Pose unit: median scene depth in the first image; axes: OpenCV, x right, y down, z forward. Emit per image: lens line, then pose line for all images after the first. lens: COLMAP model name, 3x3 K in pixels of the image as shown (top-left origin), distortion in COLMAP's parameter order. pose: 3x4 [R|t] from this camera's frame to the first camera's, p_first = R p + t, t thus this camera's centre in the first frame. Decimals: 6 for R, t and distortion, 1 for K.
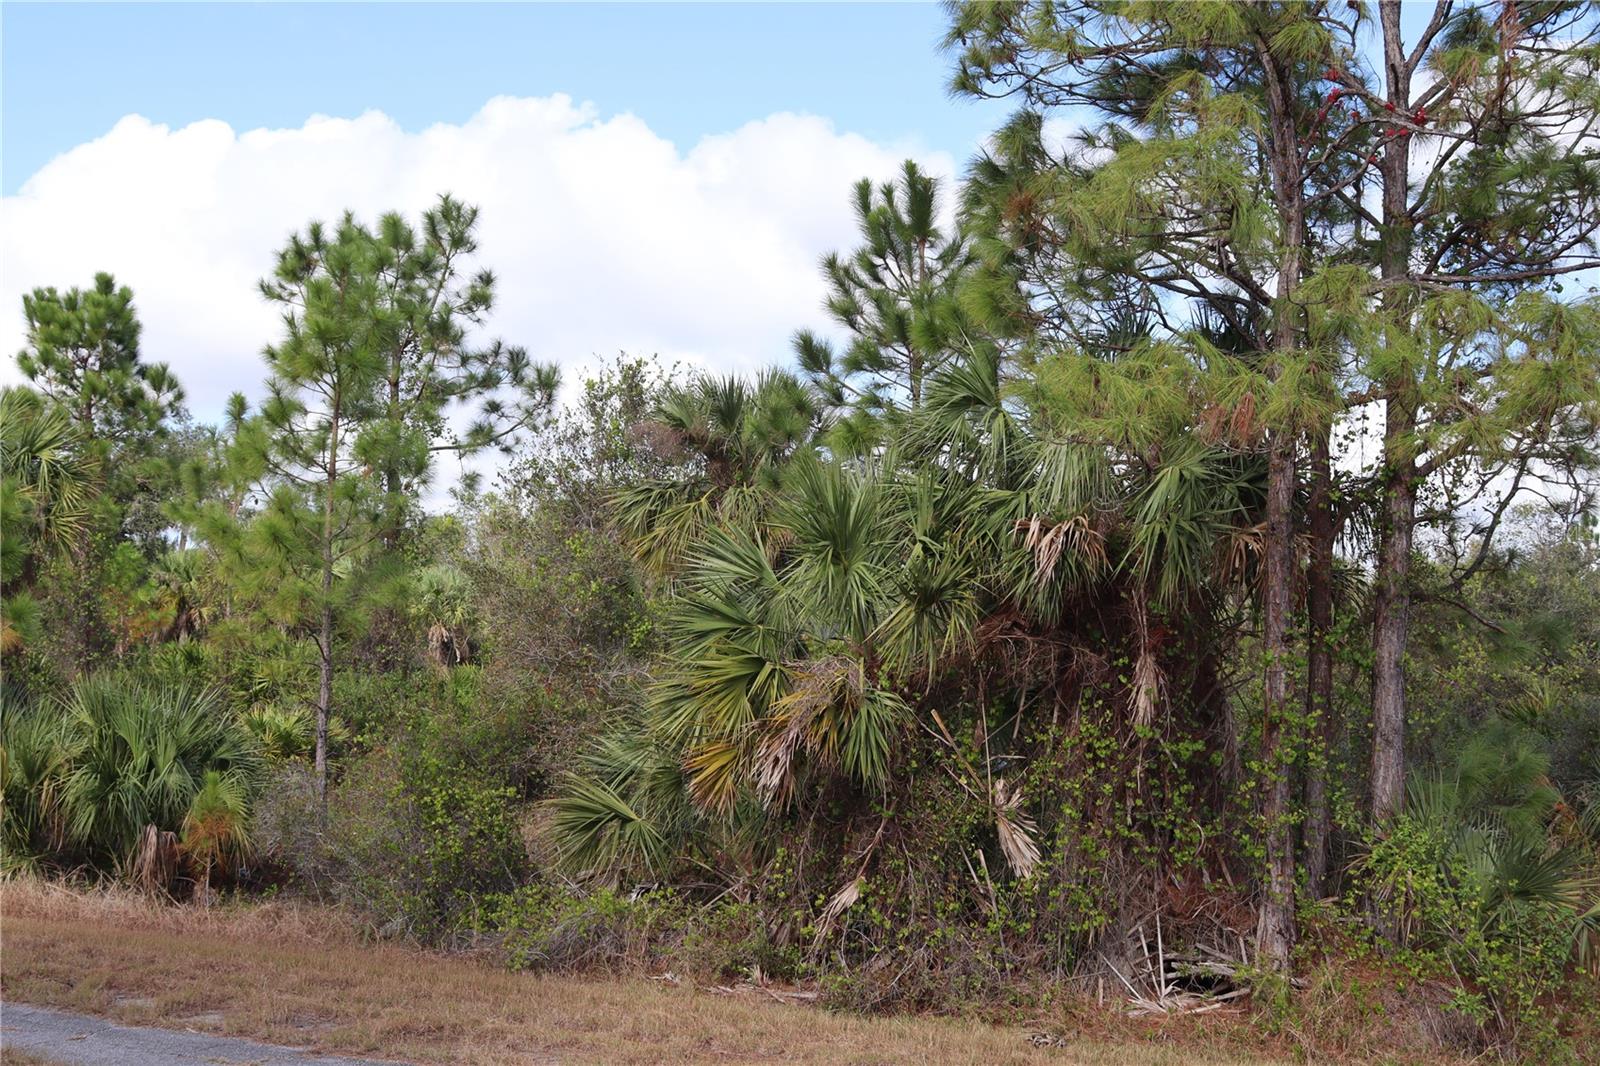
lens RADIAL K [[2061.4, 0, 800.0], [0, 2061.4, 533.0], [0, 0, 1]] dist [-0.084975, 0.070248]
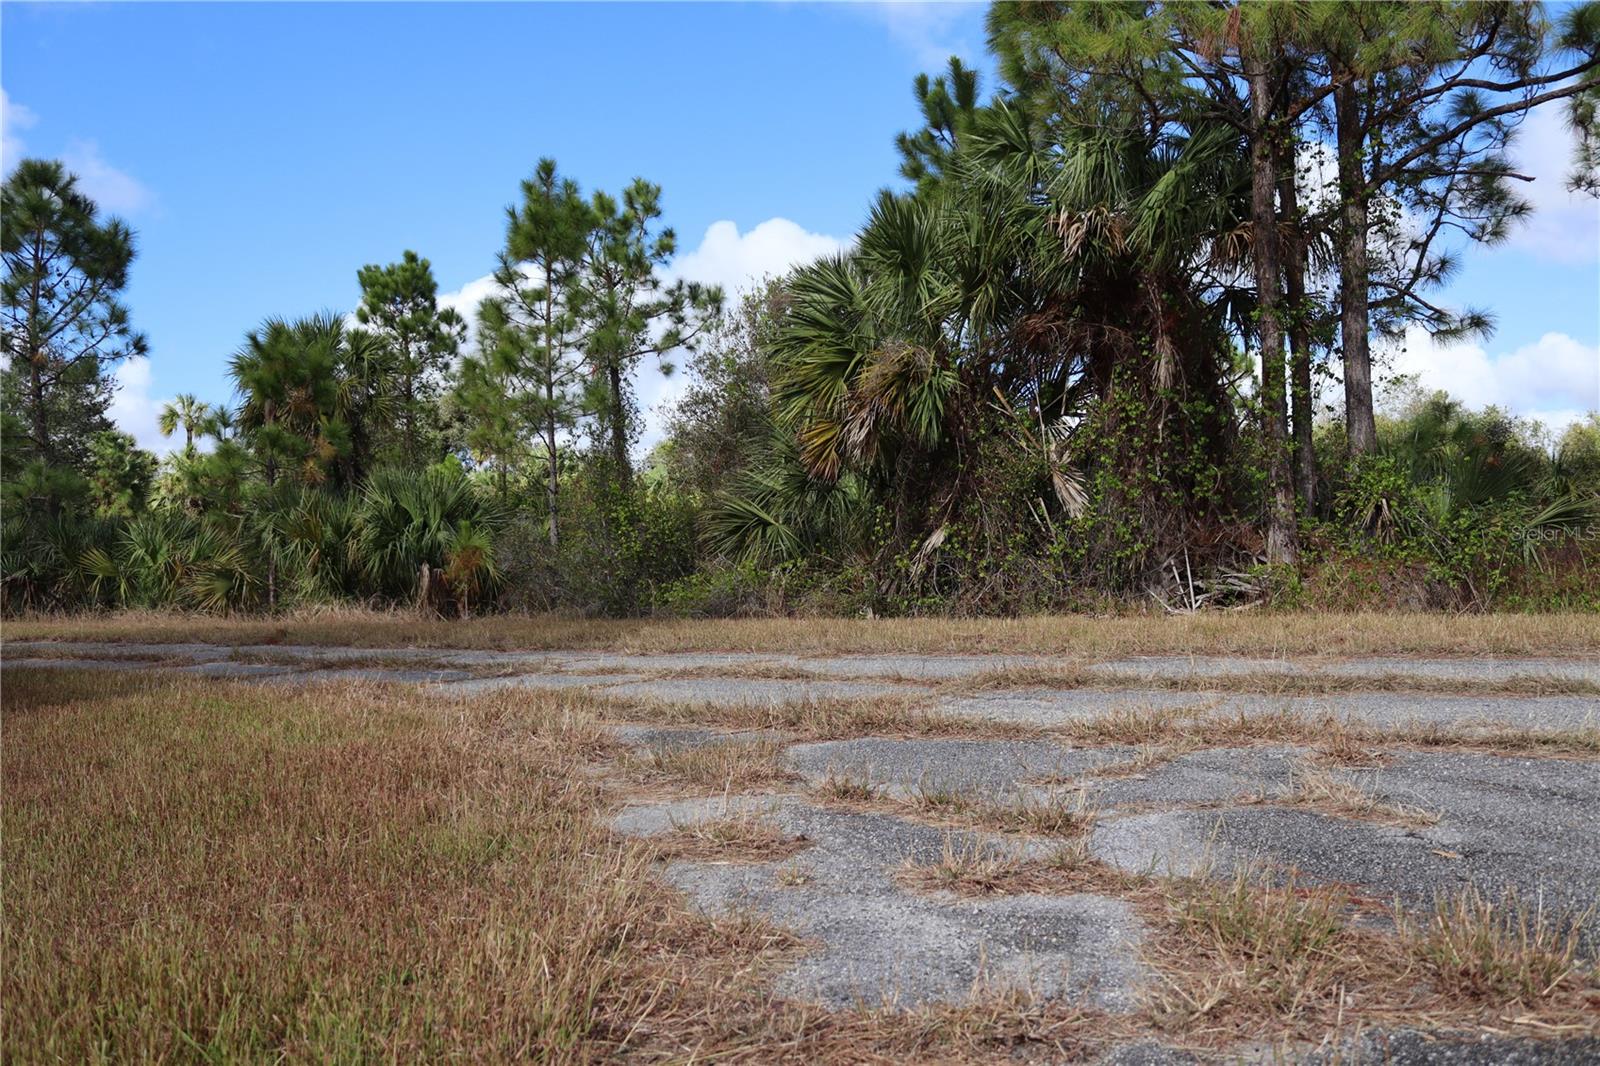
lens RADIAL K [[1331.2, 0, 800.0], [0, 1331.2, 533.0], [0, 0, 1]] dist [-0.165102, 0.143593]
pose [[0.994110, -0.064807, -0.086861, 0.010274], [0.068036, 0.997078, 0.034739, 0.127019], [0.084356, -0.040444, 0.995615, 0.173305]]
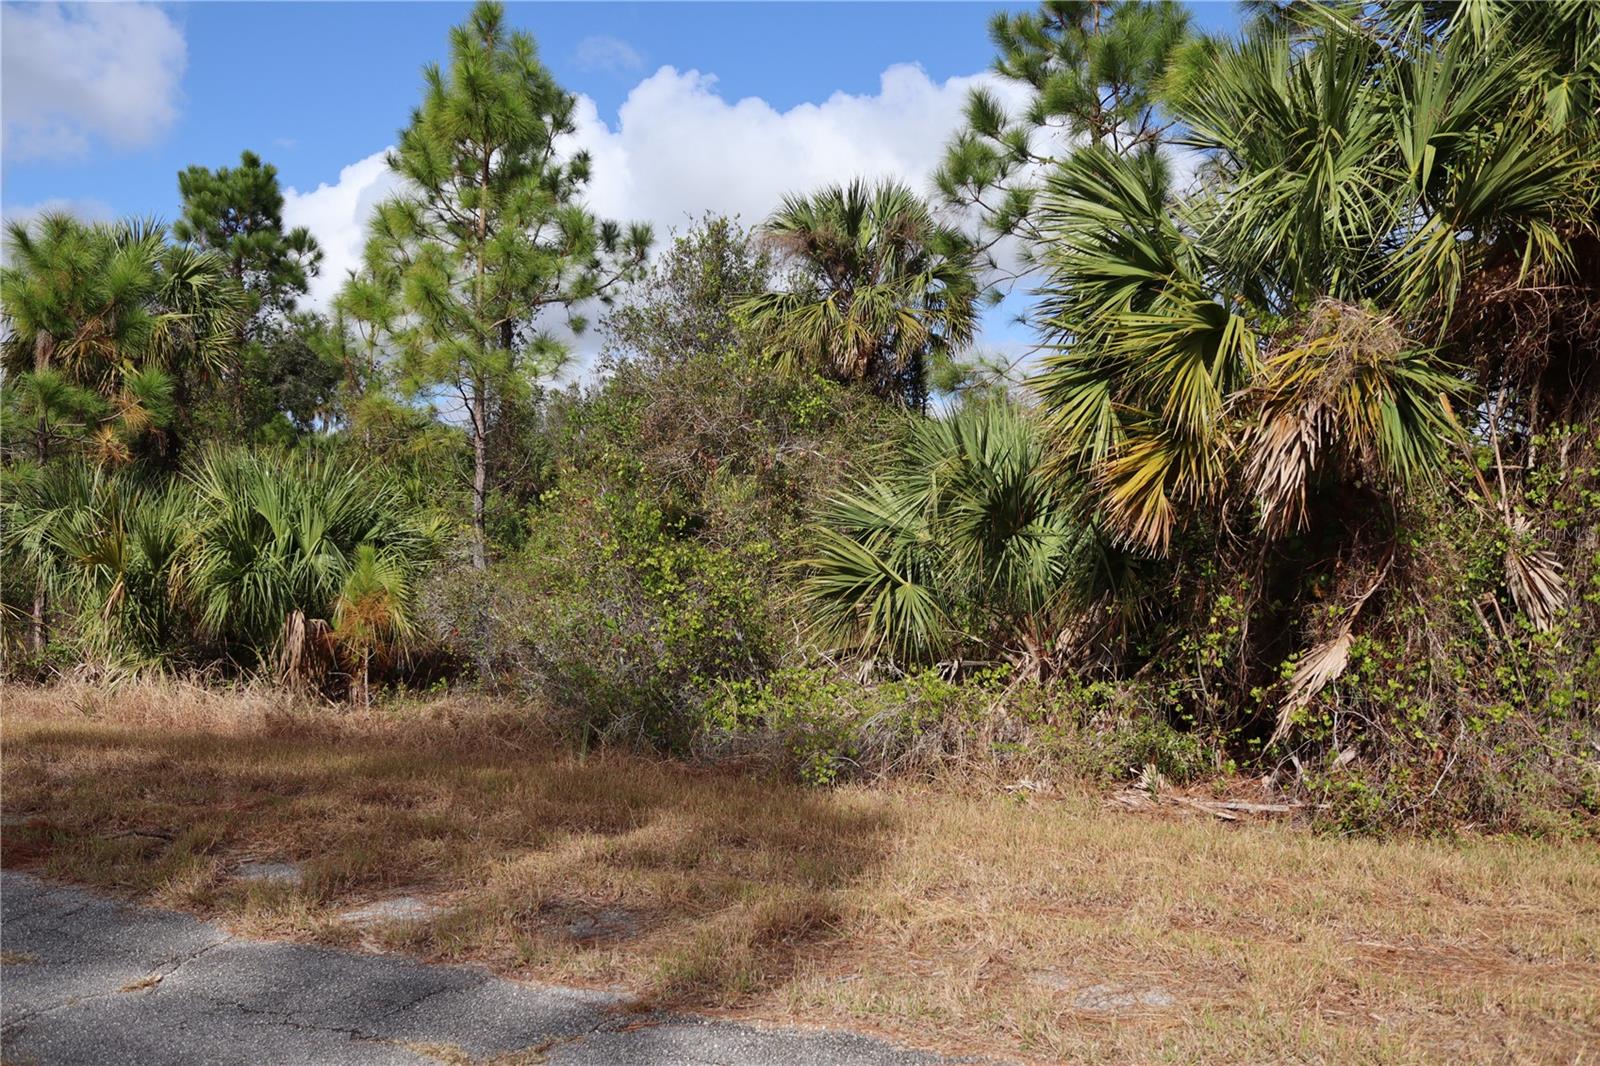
lens RADIAL K [[1331.2, 0, 800.0], [0, 1331.2, 533.0], [0, 0, 1]] dist [-0.165102, 0.143593]
pose [[0.998324, -0.020914, 0.053961, -0.161521], [0.017573, 0.997942, 0.061662, 0.094711], [-0.055139, -0.060611, 0.996637, 0.530341]]
